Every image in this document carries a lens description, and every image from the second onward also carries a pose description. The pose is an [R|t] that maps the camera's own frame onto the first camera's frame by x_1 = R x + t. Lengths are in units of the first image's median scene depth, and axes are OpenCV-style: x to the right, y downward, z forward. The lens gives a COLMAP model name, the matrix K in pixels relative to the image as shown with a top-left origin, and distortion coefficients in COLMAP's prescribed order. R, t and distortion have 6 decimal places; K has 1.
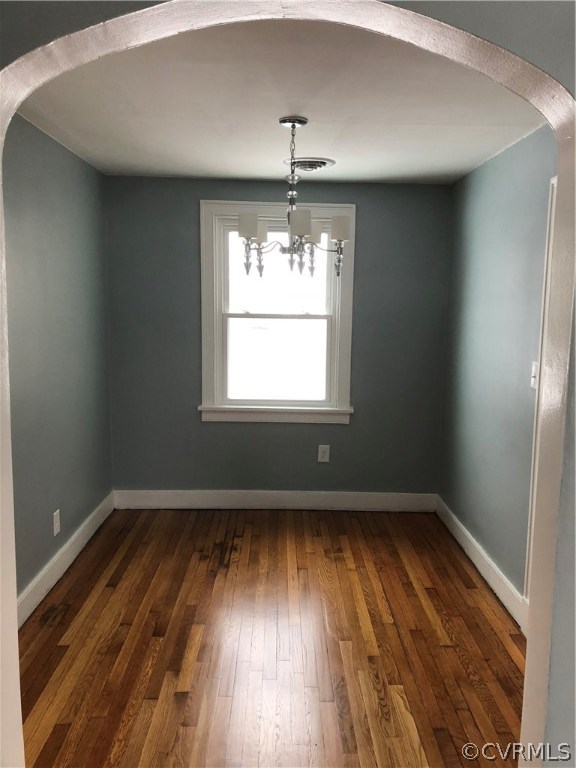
lens RADIAL K [[626.0, 0, 292.3], [0, 626.0, 388.1], [0, 0, 1]] dist [0.019806, -0.001863]
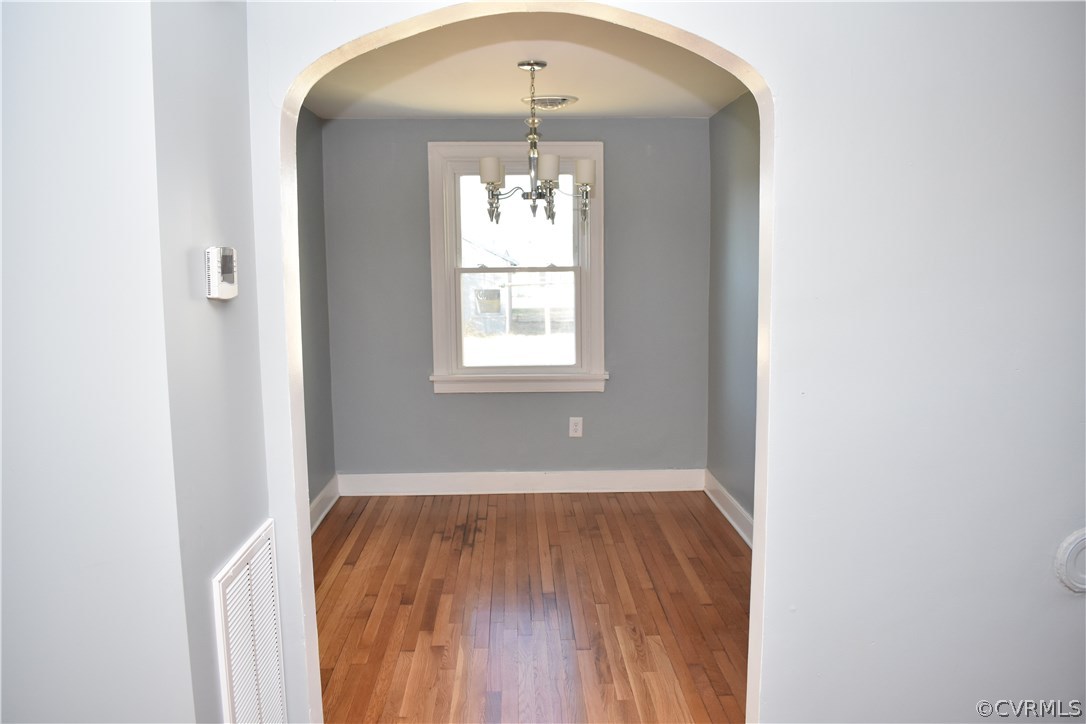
lens RADIAL K [[854.8, 0, 543.3], [0, 854.8, 386.5], [0, 0, 1]] dist [-0.081871, -0.001266]
pose [[0.999517, -0.029189, 0.010633, -0.008016], [0.029079, 0.999524, 0.010338, 0.049040], [-0.010930, -0.010024, 0.999890, -0.256448]]
